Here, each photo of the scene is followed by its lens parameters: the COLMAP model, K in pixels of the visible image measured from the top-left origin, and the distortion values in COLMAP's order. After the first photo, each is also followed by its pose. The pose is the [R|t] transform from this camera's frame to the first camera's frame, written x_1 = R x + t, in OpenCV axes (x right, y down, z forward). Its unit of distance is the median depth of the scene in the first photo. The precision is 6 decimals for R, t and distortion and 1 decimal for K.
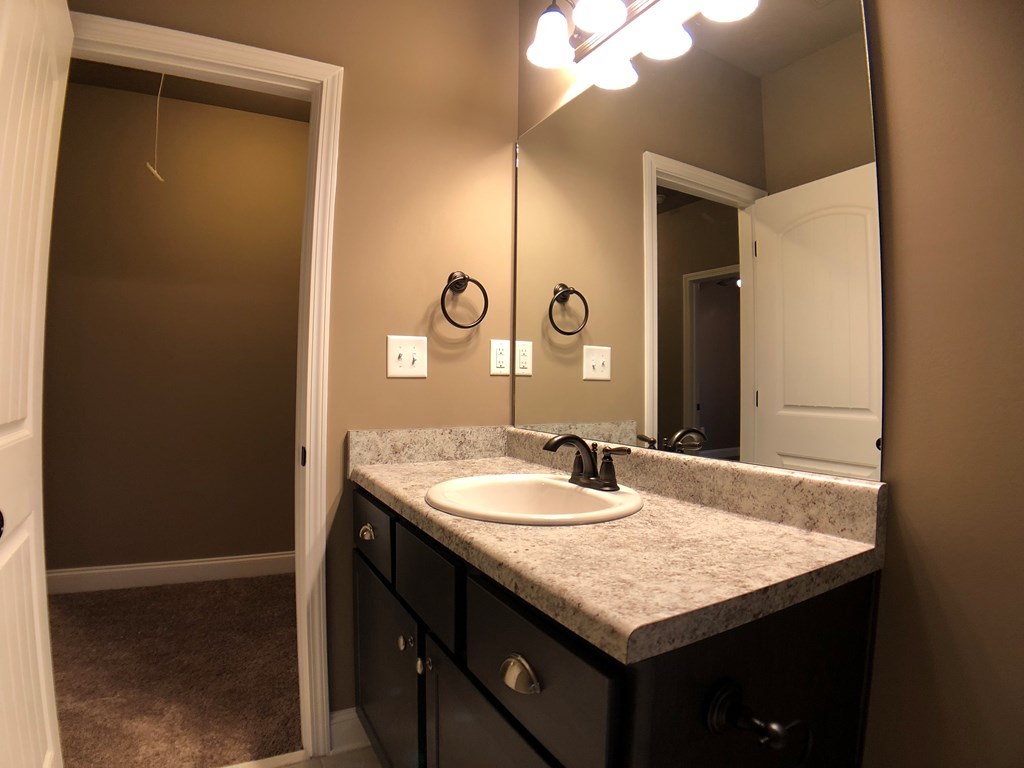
lens RADIAL K [[540.0, 0, 508.5], [0, 540.0, 378.9], [0, 0, 1]] dist [-0.132191, 0.020589]
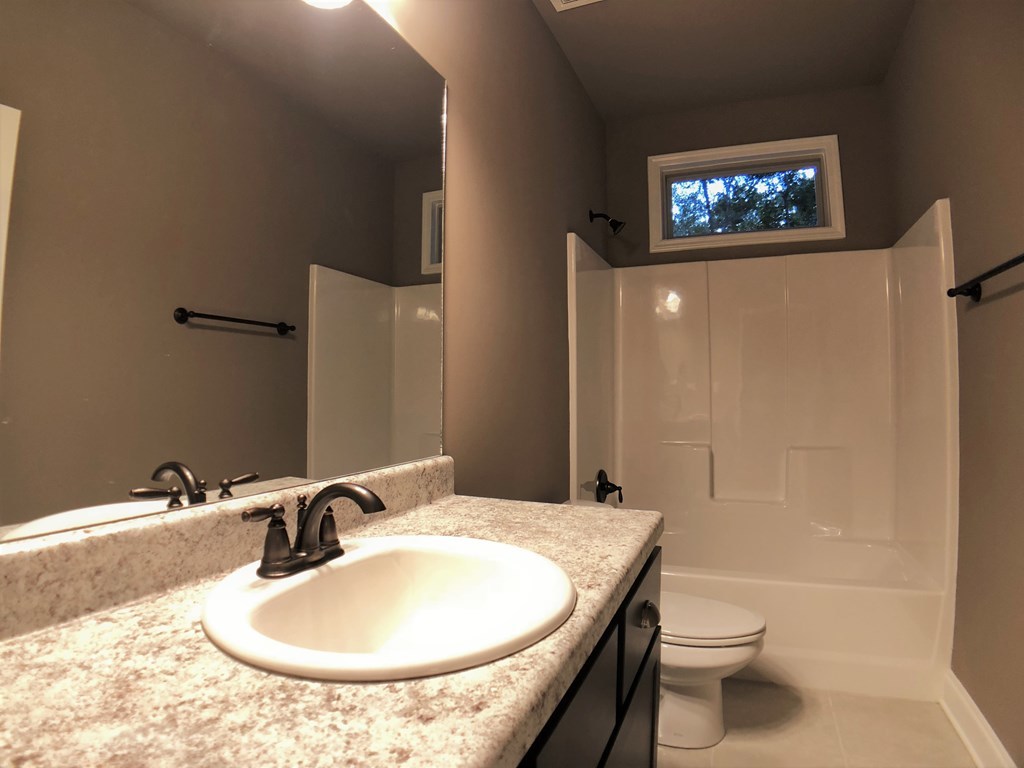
lens RADIAL K [[540.0, 0, 508.5], [0, 540.0, 378.9], [0, 0, 1]] dist [-0.132191, 0.020589]
pose [[-0.587362, 0.011928, 0.809236, -0.665757], [-0.002507, 0.999860, -0.016557, -0.005147], [-0.809320, -0.011754, -0.587250, 1.644985]]
